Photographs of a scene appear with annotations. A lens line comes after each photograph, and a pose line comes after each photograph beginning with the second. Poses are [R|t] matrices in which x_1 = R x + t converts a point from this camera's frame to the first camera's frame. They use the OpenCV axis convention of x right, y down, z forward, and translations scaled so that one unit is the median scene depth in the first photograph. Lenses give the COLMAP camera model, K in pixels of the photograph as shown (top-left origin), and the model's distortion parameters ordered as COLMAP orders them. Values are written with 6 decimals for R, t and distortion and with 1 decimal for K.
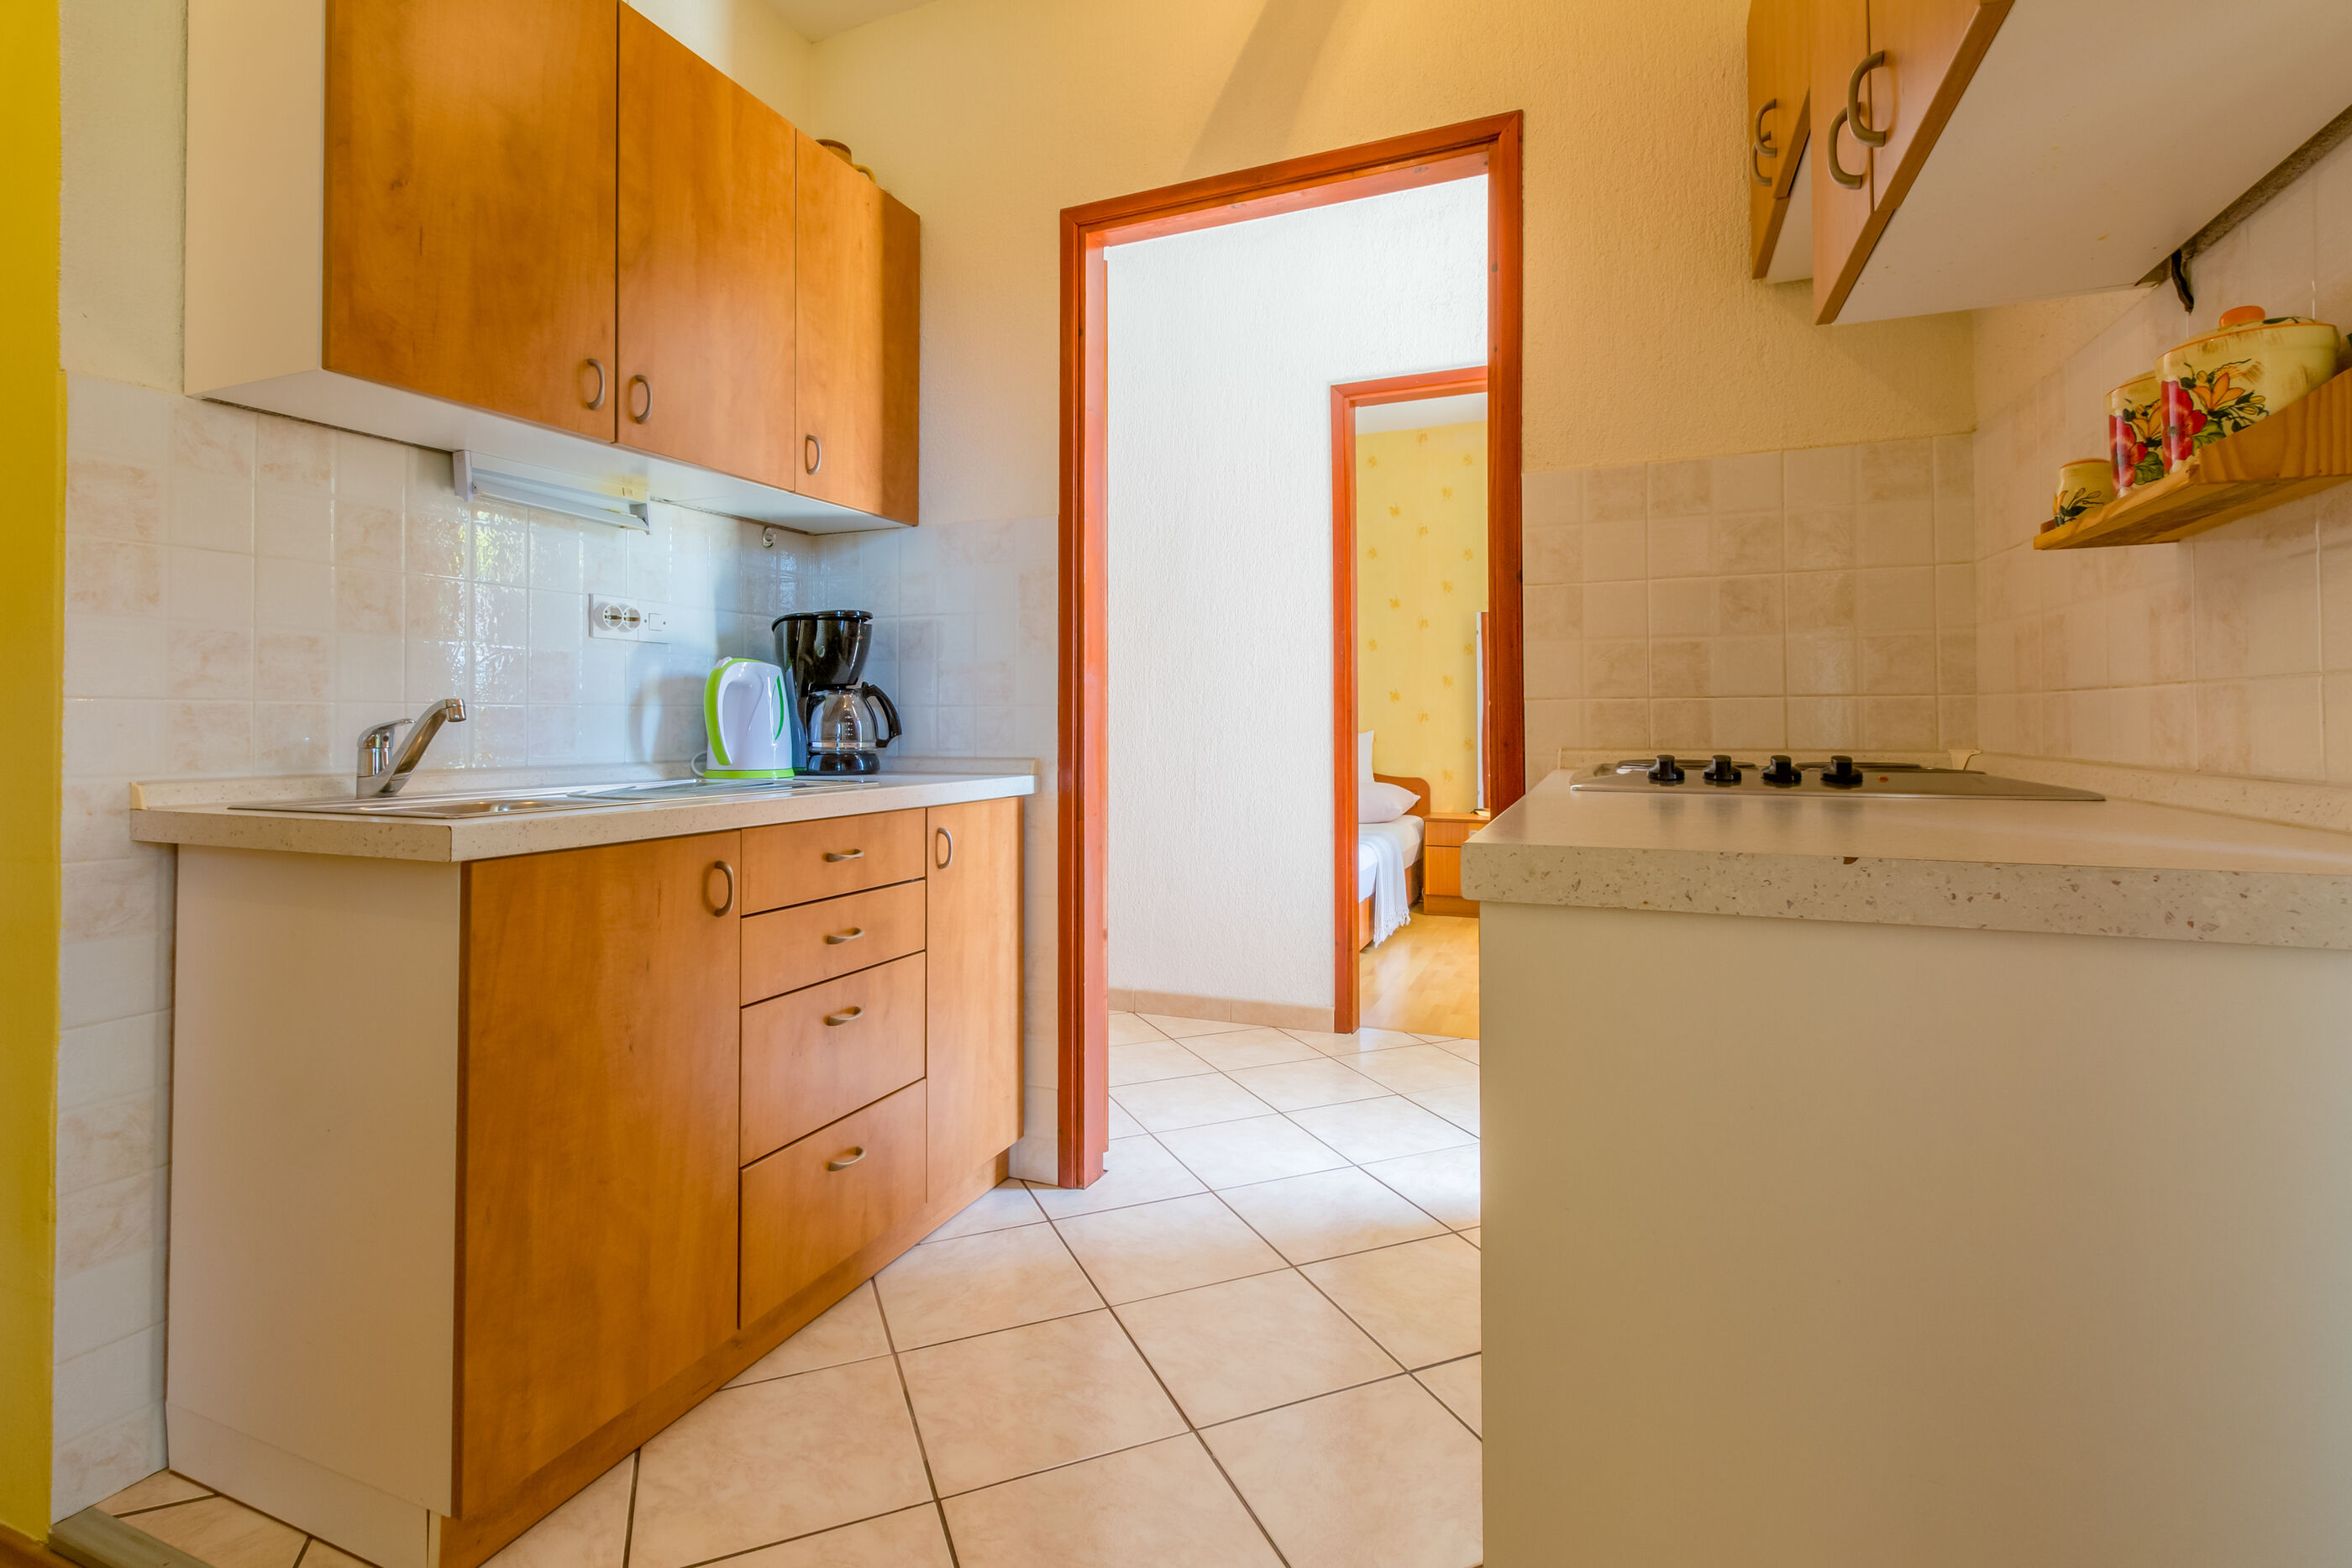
lens RADIAL K [[1083.4, 0, 1185.6], [0, 1083.4, 698.1], [0, 0, 1]] dist [0.001776, -0.002012]
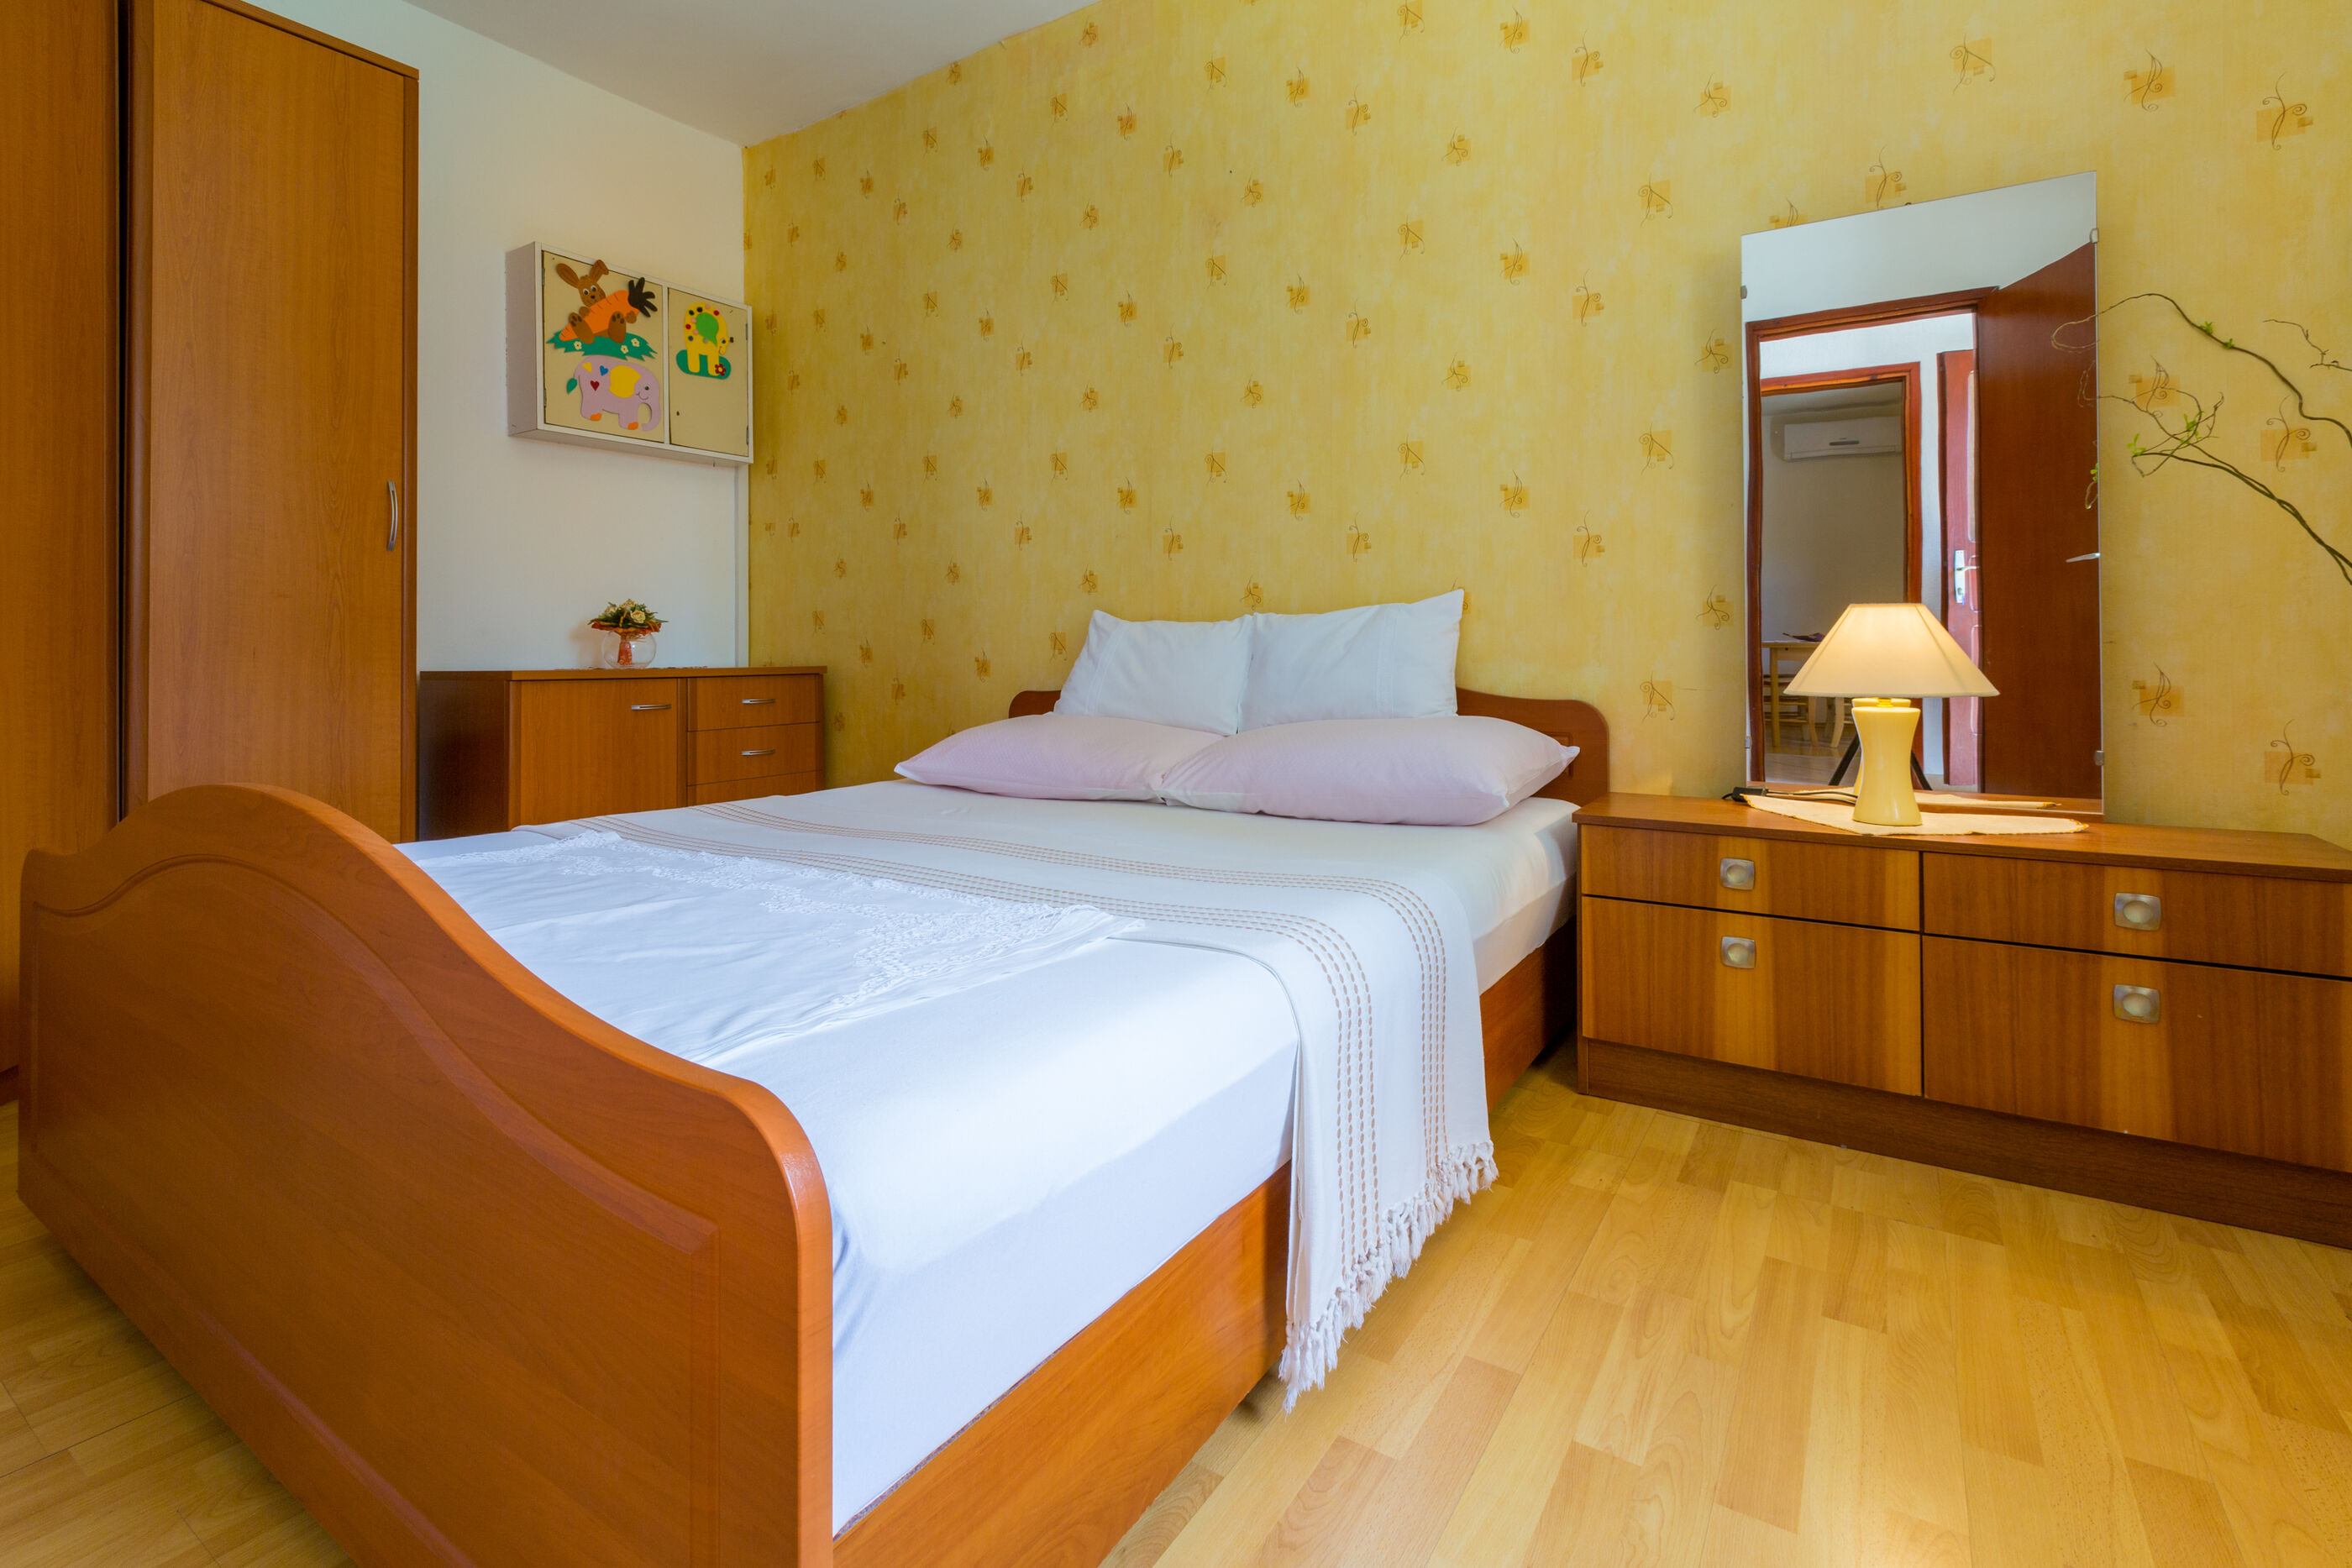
lens RADIAL K [[1083.4, 0, 1149.8], [0, 1083.4, 644.9], [0, 0, 1]] dist [0.001776, -0.002012]
pose [[0.974720, -0.004000, -0.223394, 0.407721], [0.006269, 0.999936, 0.009448, 0.129541], [0.223341, -0.010610, 0.974683, 1.566979]]
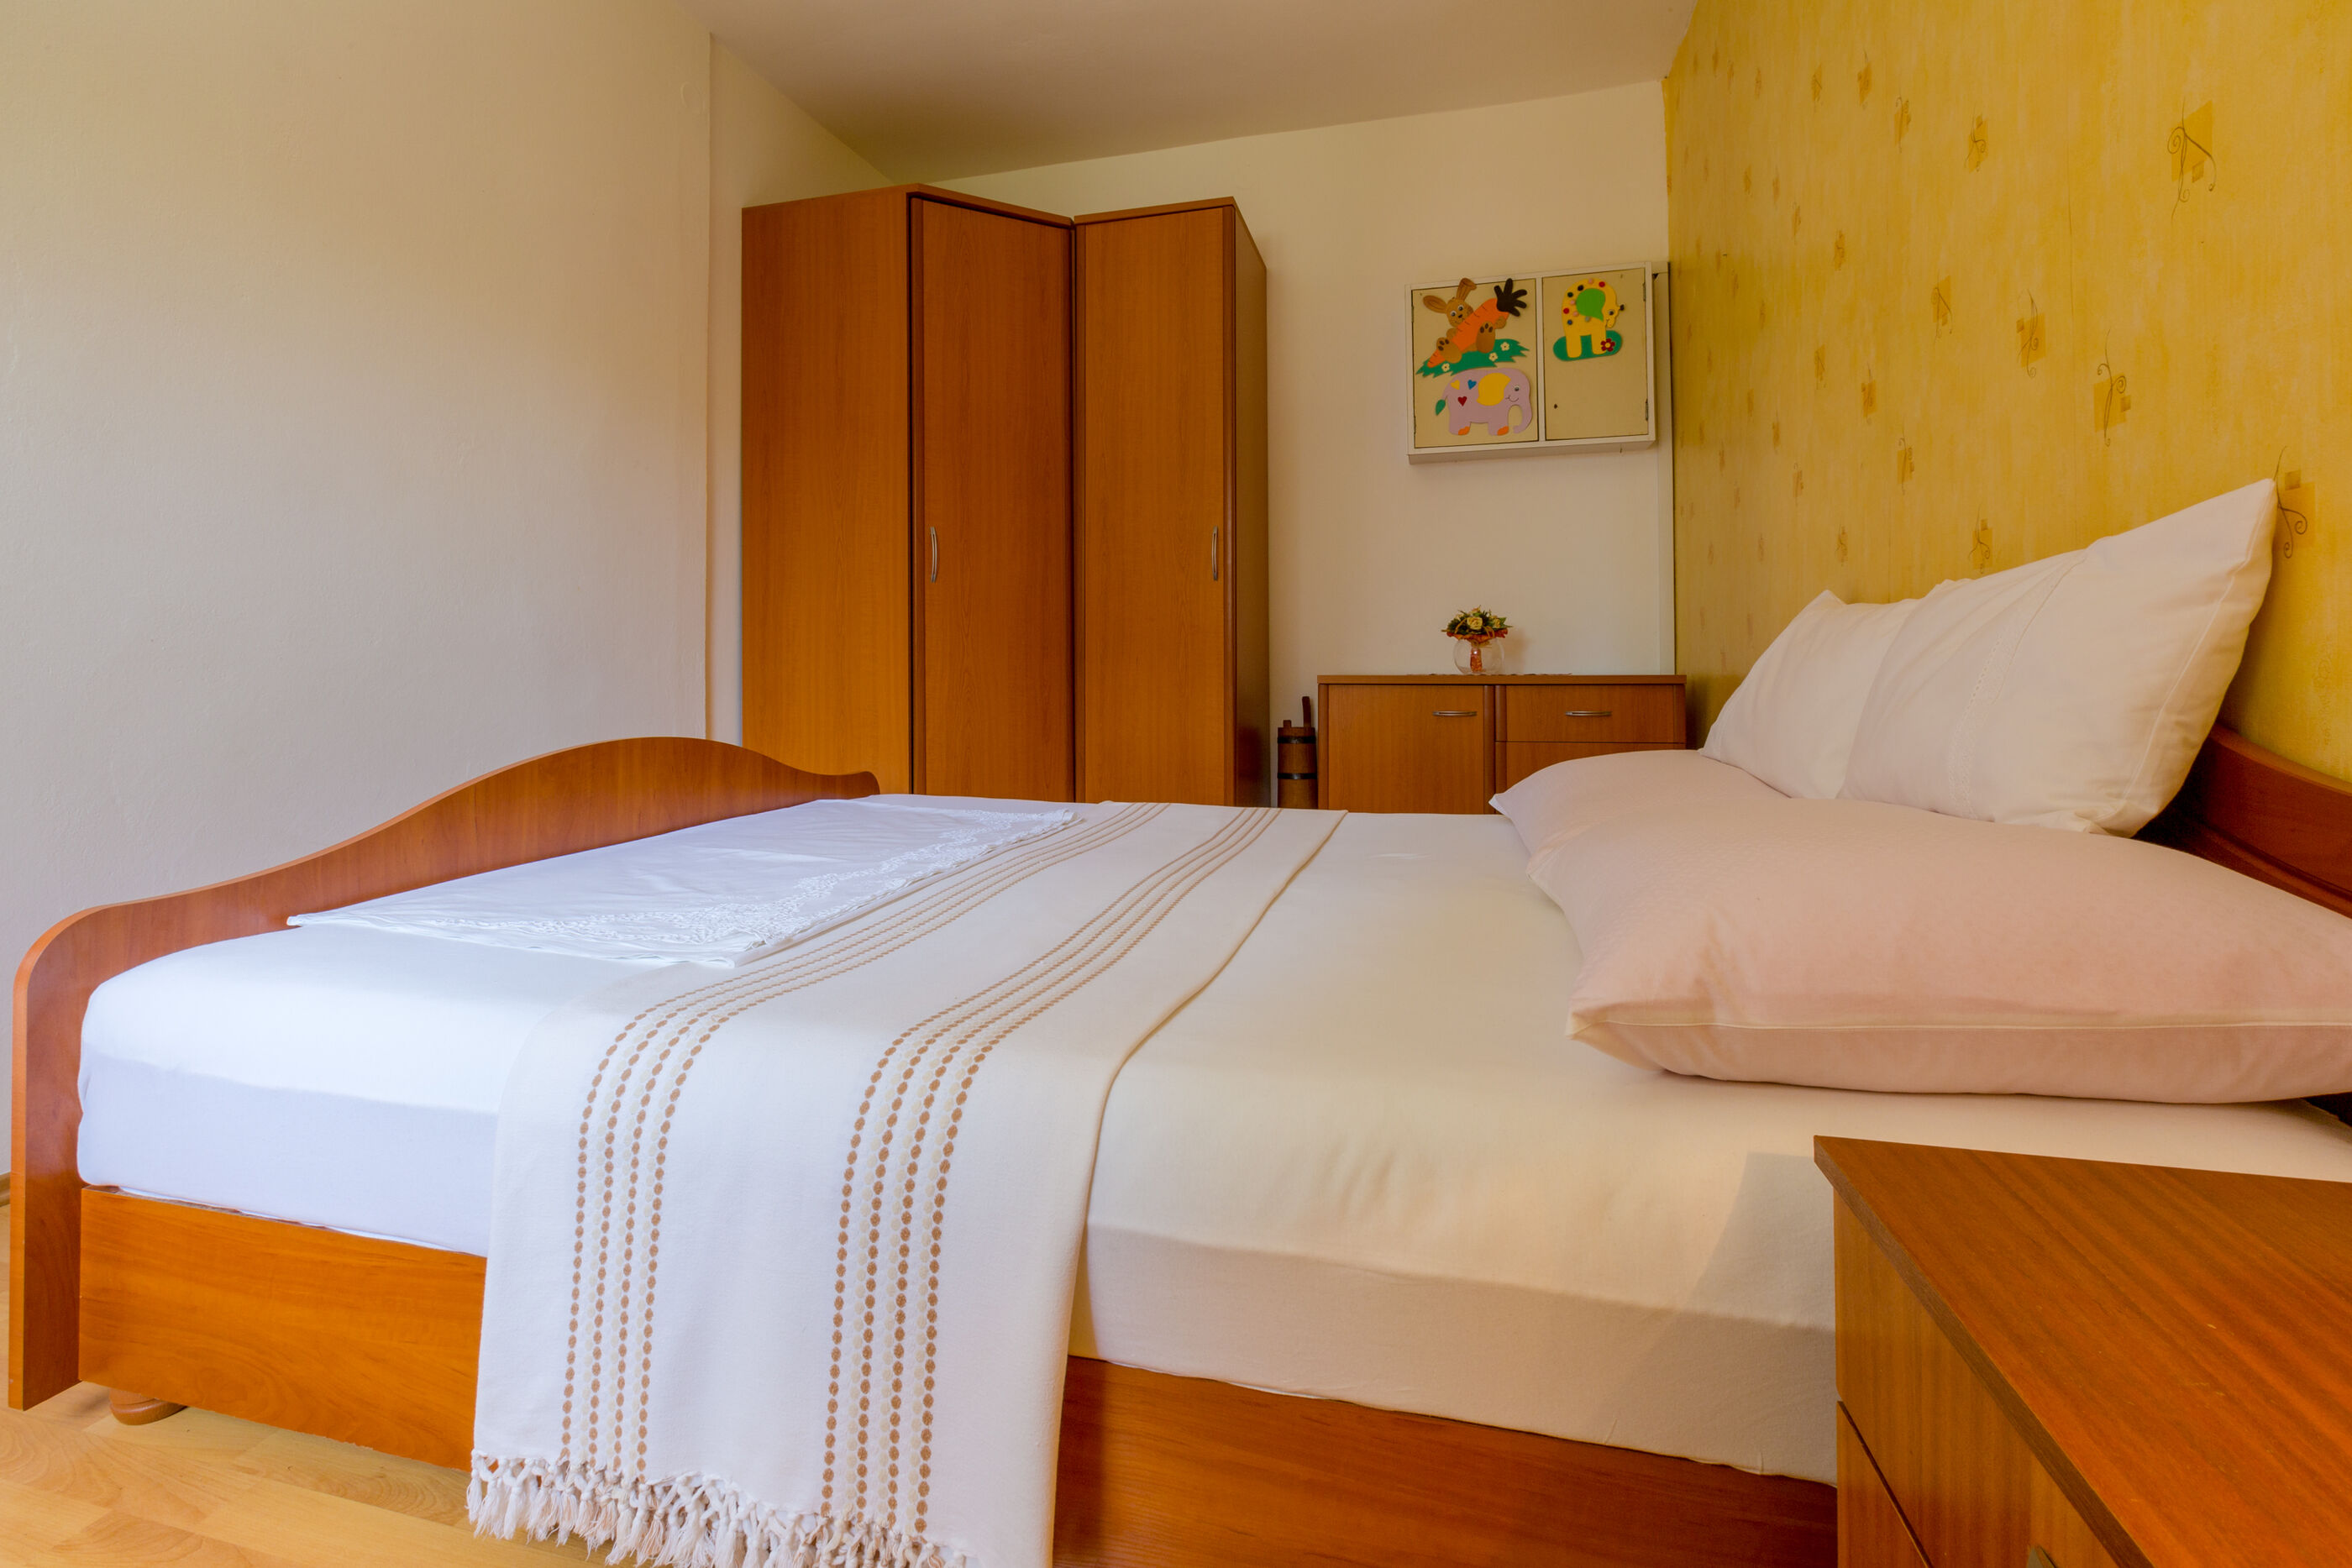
lens RADIAL K [[1083.4, 0, 1194.1], [0, 1083.4, 650.9], [0, 0, 1]] dist [0.001776, -0.002012]
pose [[0.111558, -0.009883, -0.993709, 0.812248], [0.021920, 0.999732, -0.007482, 0.141040], [0.993516, -0.020948, 0.111745, 2.280911]]
